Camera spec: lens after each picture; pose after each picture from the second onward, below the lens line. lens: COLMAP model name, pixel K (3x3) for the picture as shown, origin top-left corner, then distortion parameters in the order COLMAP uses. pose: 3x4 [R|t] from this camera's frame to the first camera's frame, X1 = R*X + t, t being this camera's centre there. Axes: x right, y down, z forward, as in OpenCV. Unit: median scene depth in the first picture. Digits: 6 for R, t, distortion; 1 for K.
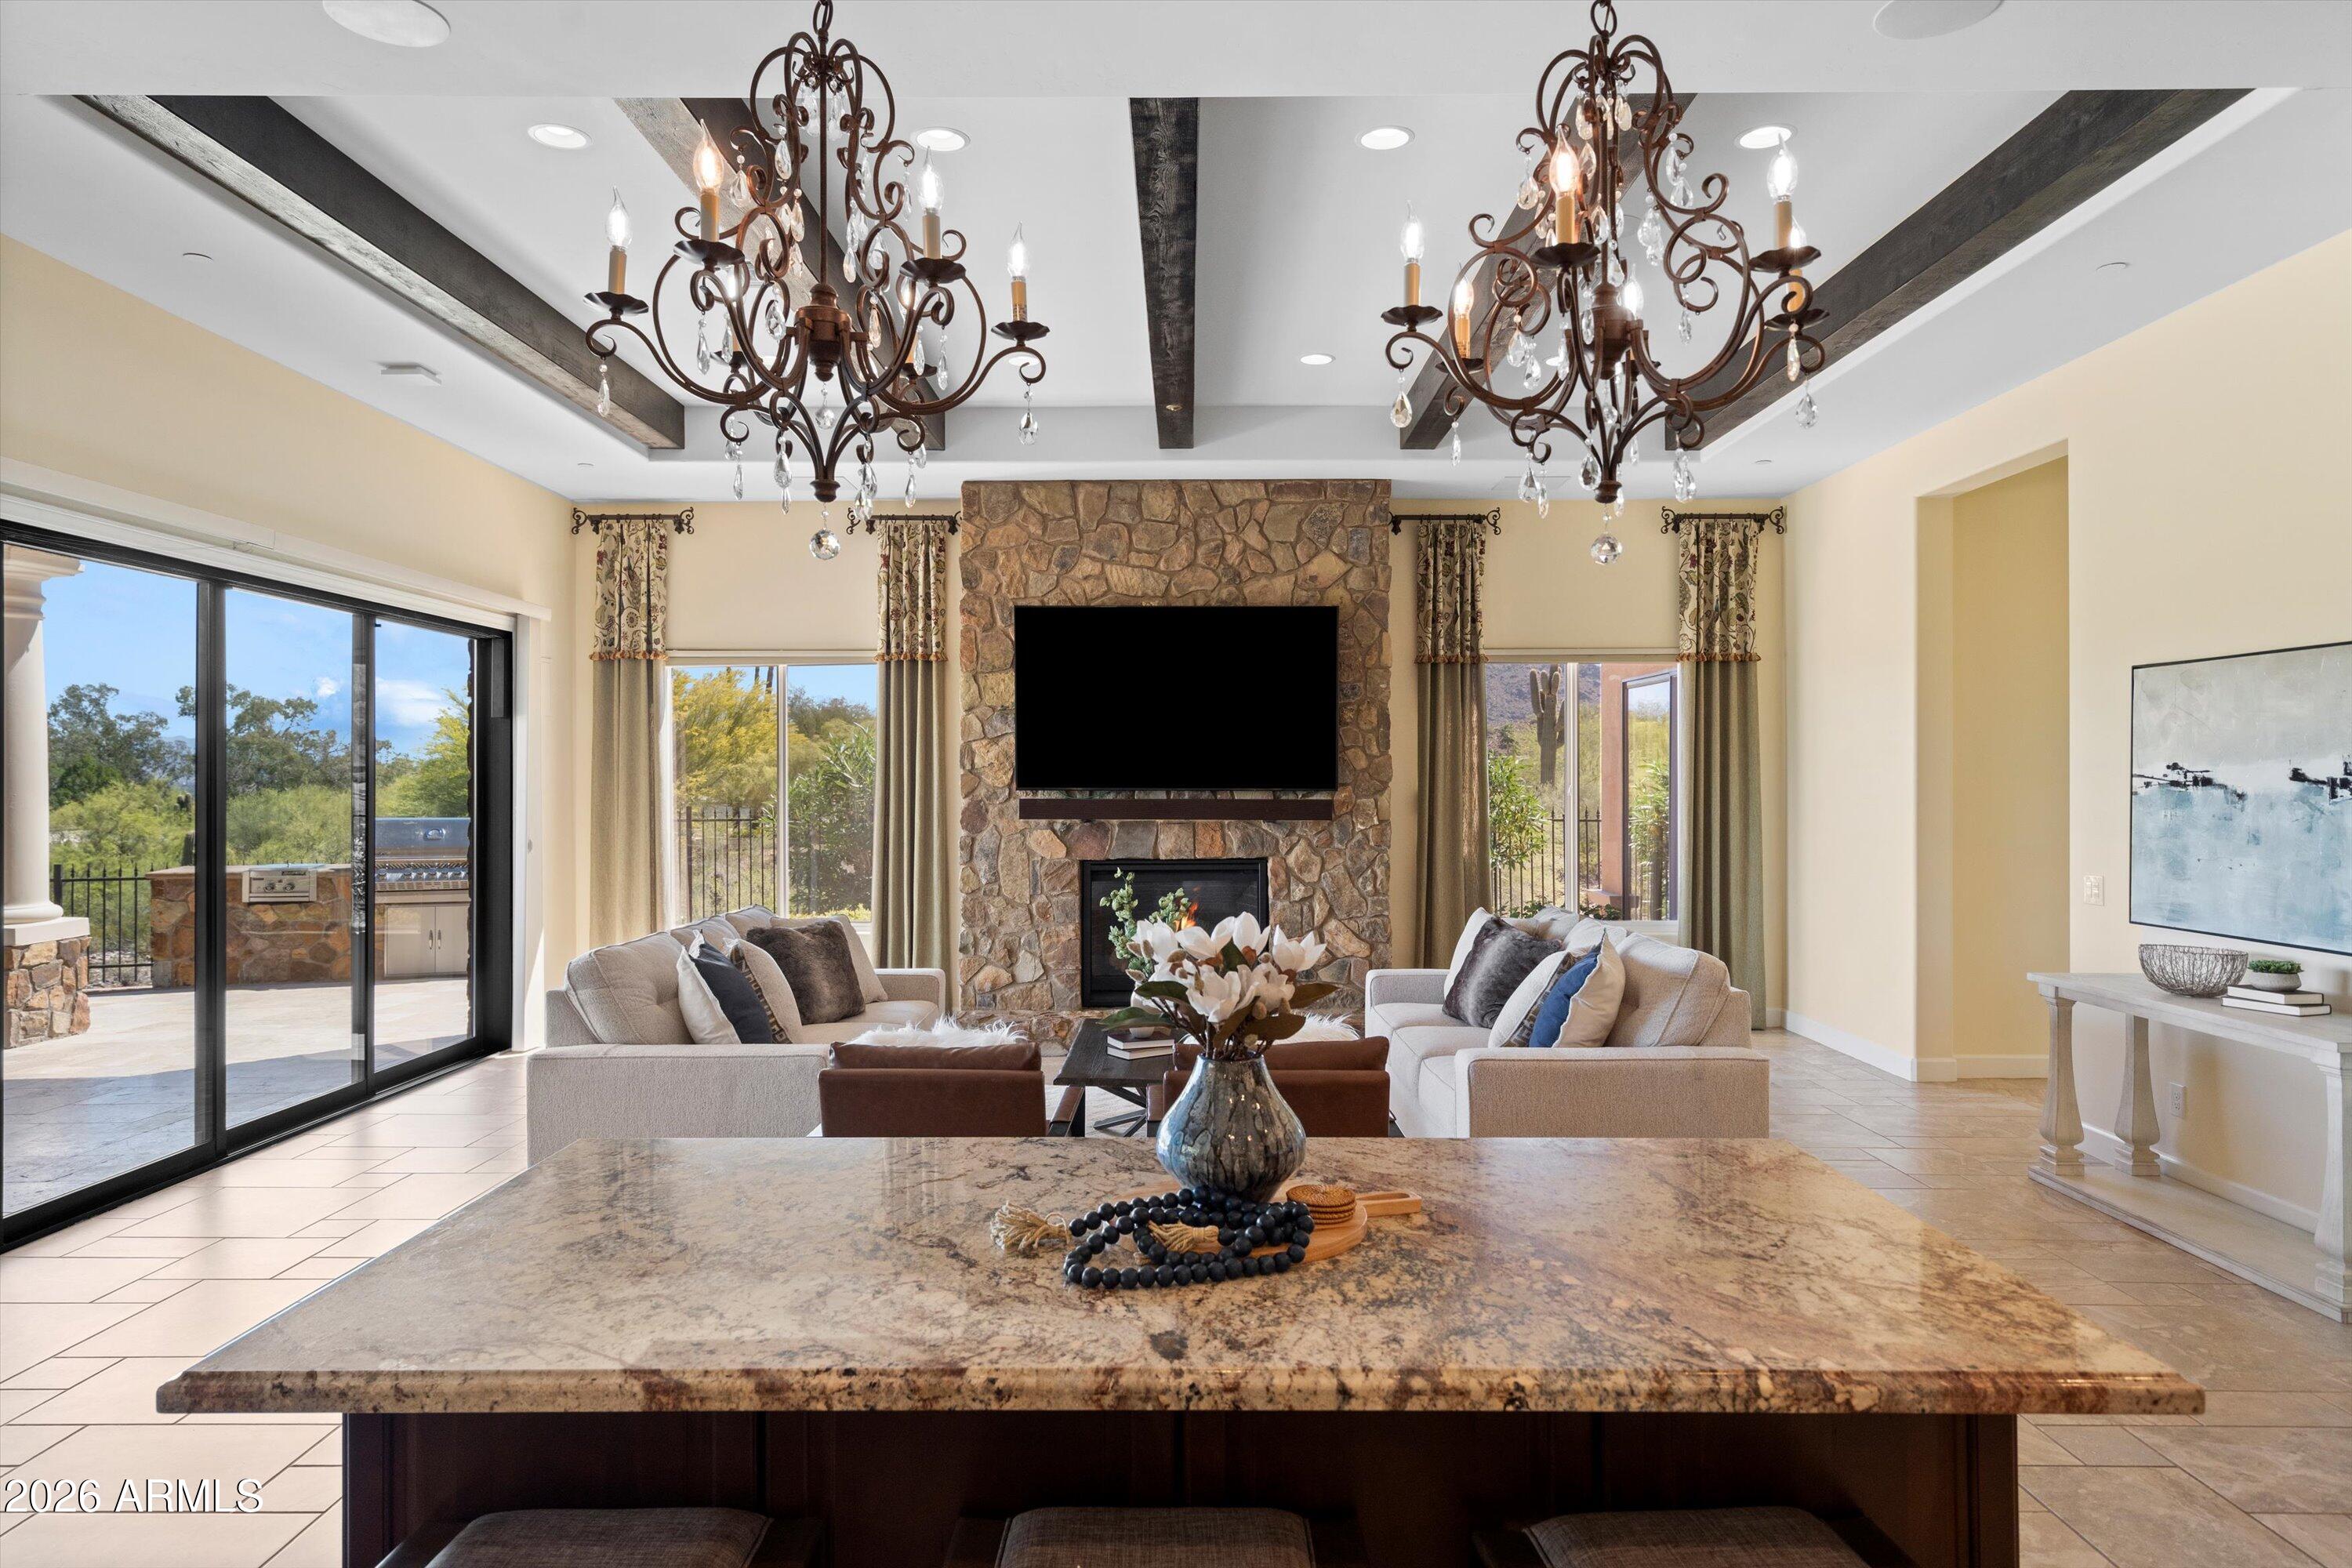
lens RADIAL K [[1437.4, 0, 1177.1], [0, 1437.4, 780.4], [0, 0, 1]] dist [0.004351, 0.000193]
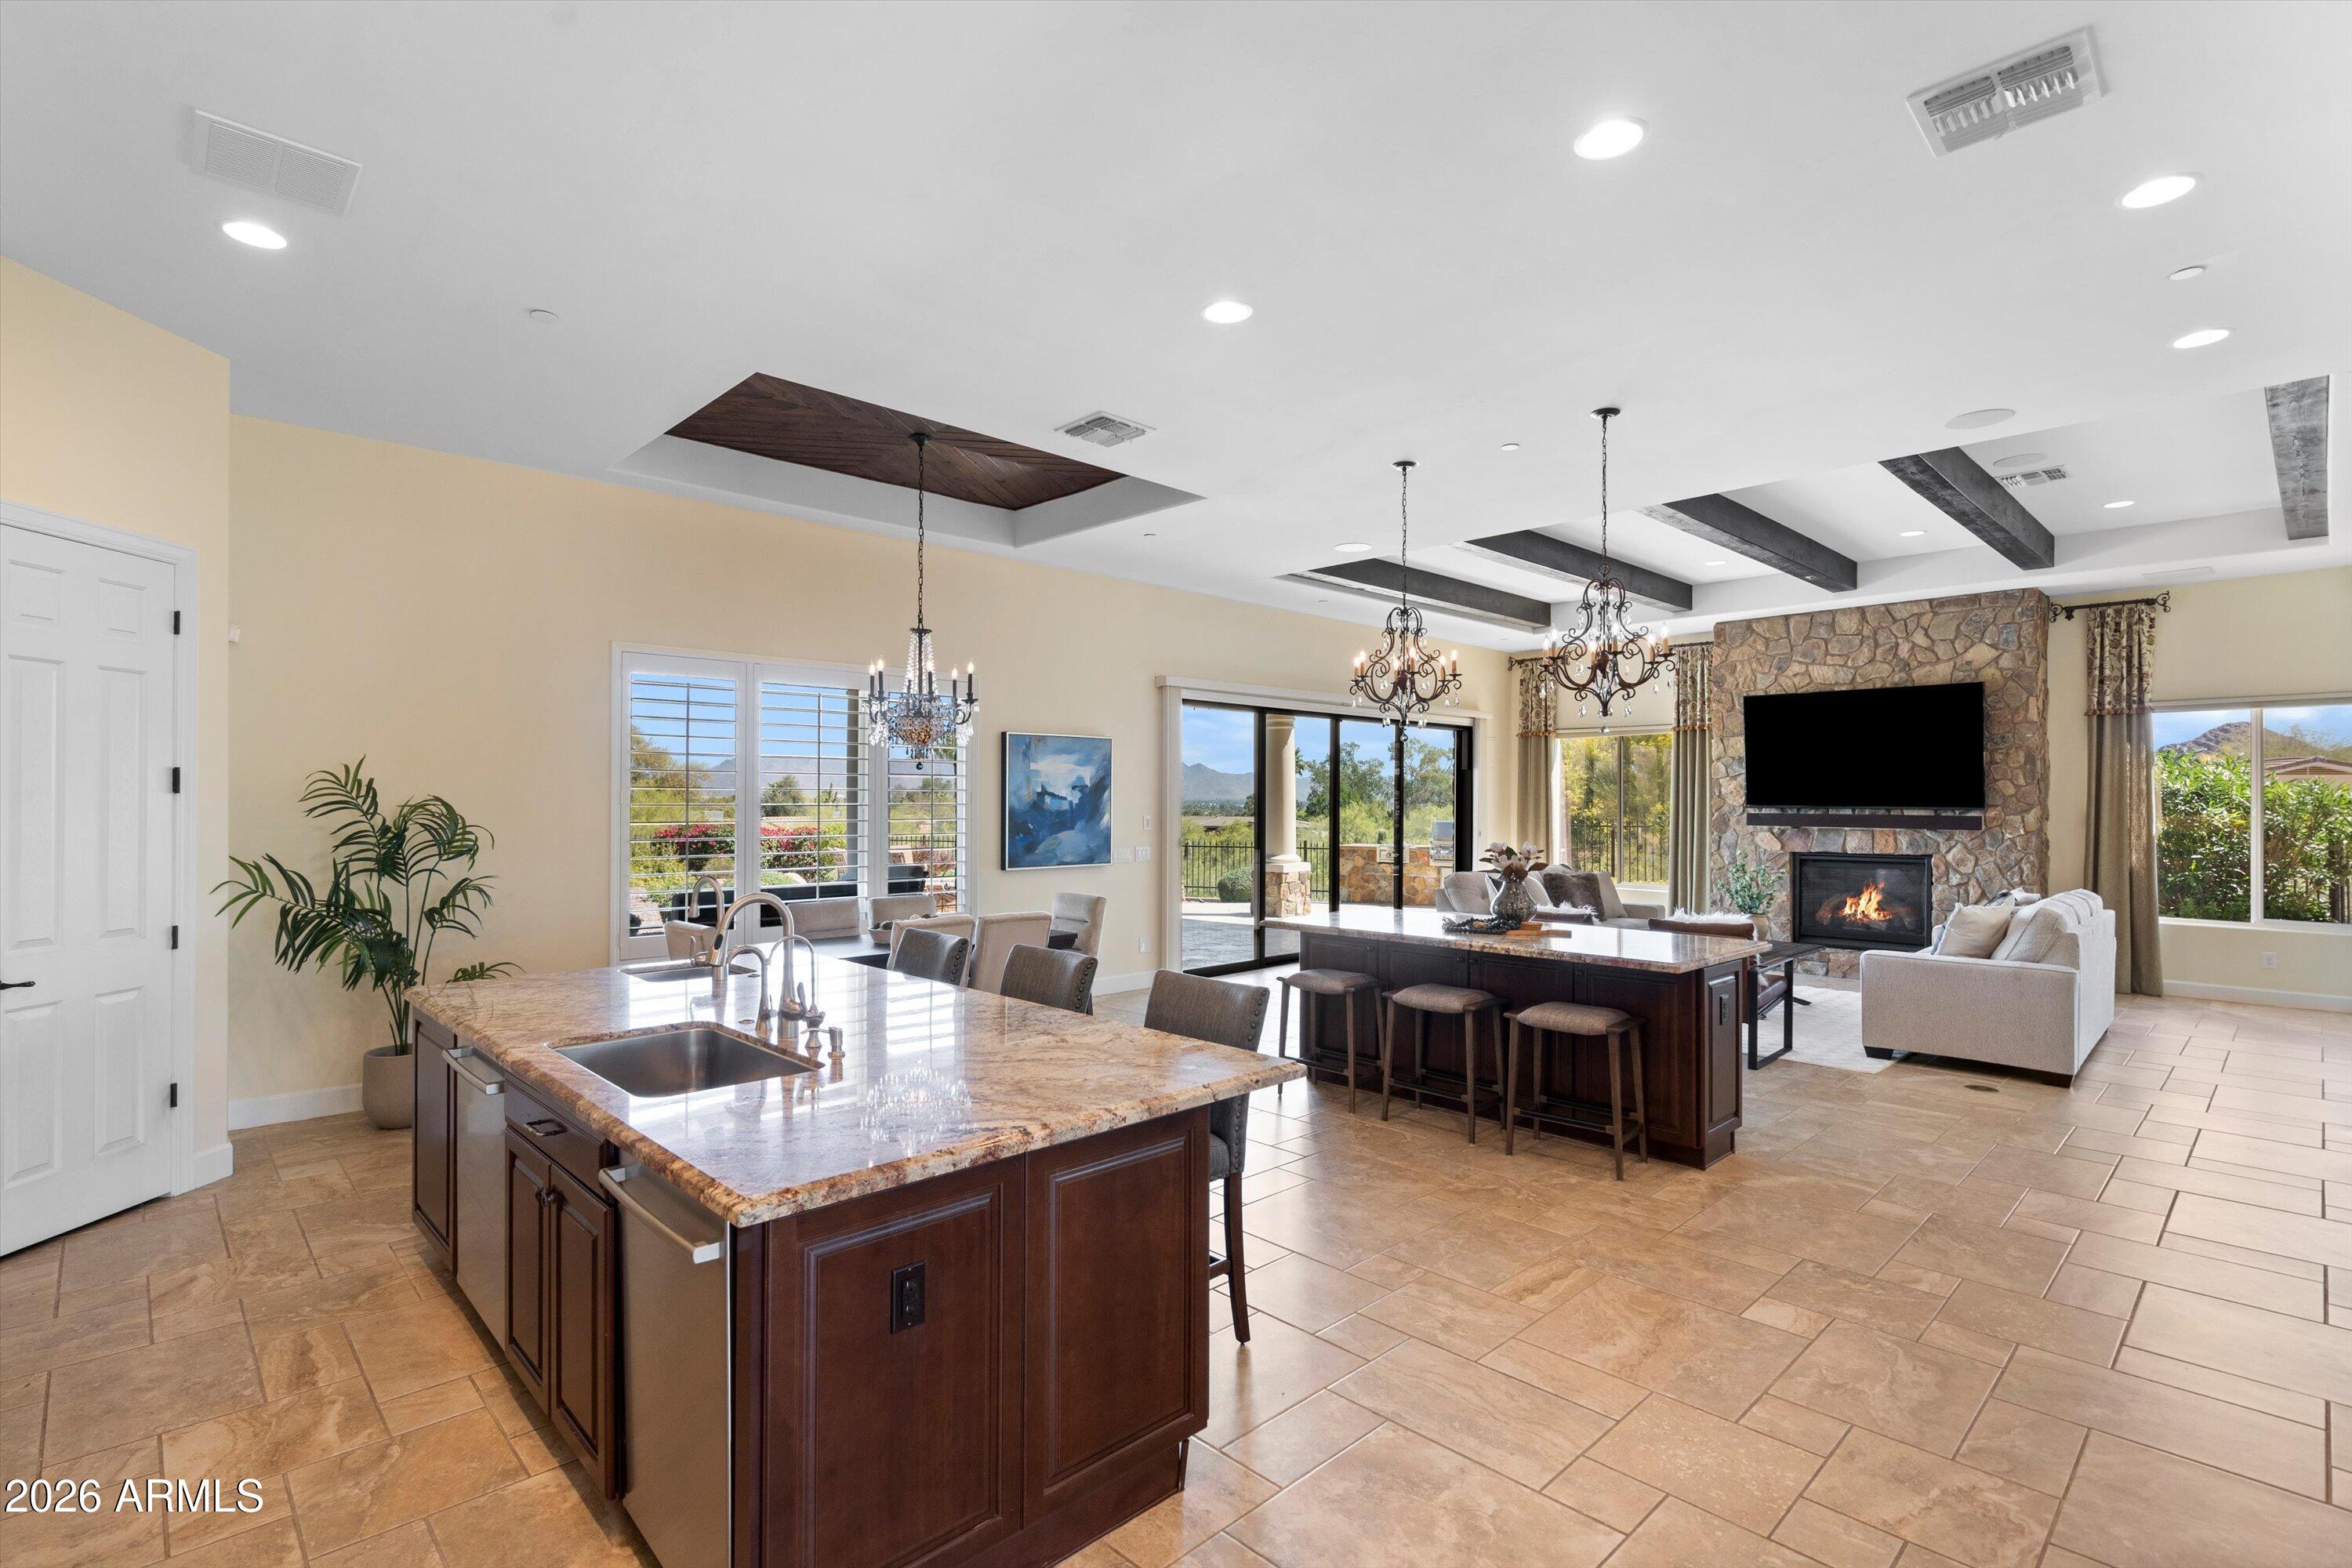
lens RADIAL K [[1099.3, 0, 1185.4], [0, 1099.3, 790.2], [0, 0, 1]] dist [-0.002237, -0.000966]
pose [[0.701595, -0.003627, -0.712567, 0.328790], [-0.003949, 0.999952, -0.008977, 0.000561], [0.712565, 0.009112, 0.701547, -0.335032]]
